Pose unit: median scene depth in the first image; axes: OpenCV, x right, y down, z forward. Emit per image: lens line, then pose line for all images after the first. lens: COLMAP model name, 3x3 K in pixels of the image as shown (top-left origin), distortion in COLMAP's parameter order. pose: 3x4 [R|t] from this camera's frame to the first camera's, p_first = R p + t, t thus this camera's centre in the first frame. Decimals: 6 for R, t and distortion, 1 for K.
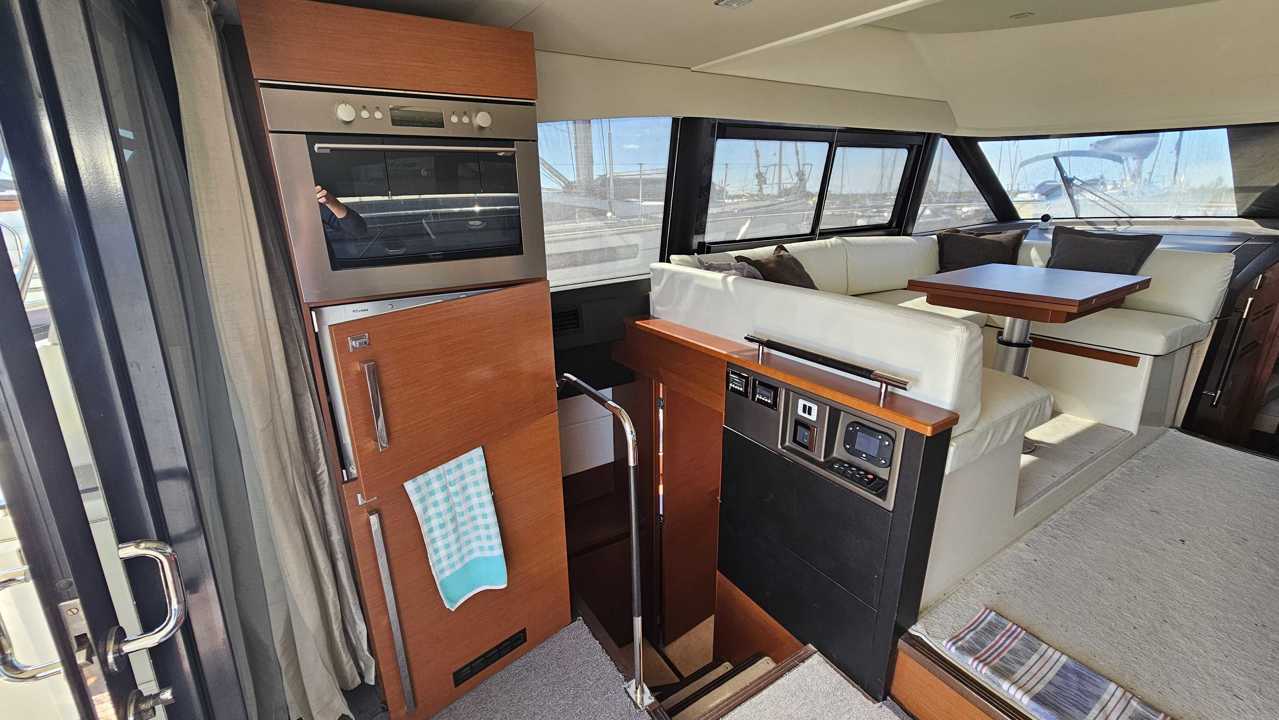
lens RADIAL K [[525.8, 0, 639.5], [0, 525.8, 360.0], [0, 0, 1]] dist [-0.000762, -0.000170]
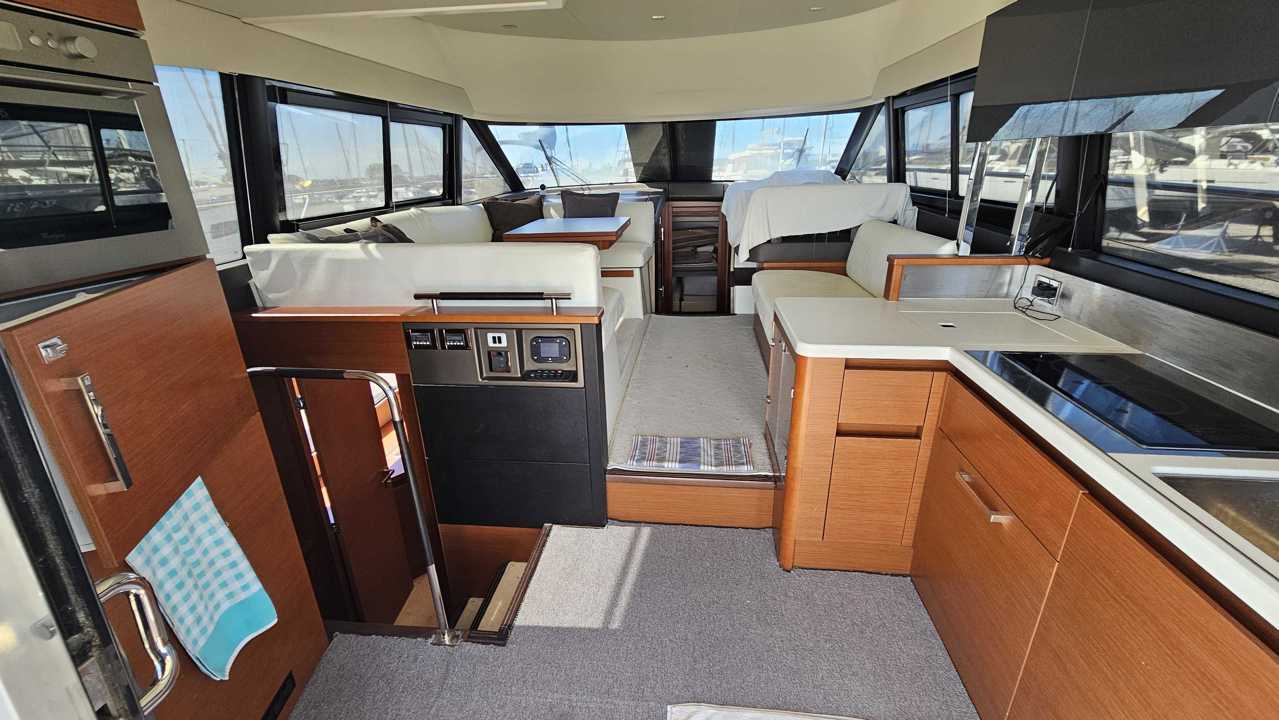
lens RADIAL K [[514.2, 0, 639.5], [0, 514.2, 360.0], [0, 0, 1]] dist [-0.000046, -0.000053]
pose [[0.627202, -0.275350, 0.728560, -0.321303], [0.251443, 0.956920, 0.145193, 0.046232], [-0.737152, 0.092126, 0.669417, -0.022820]]
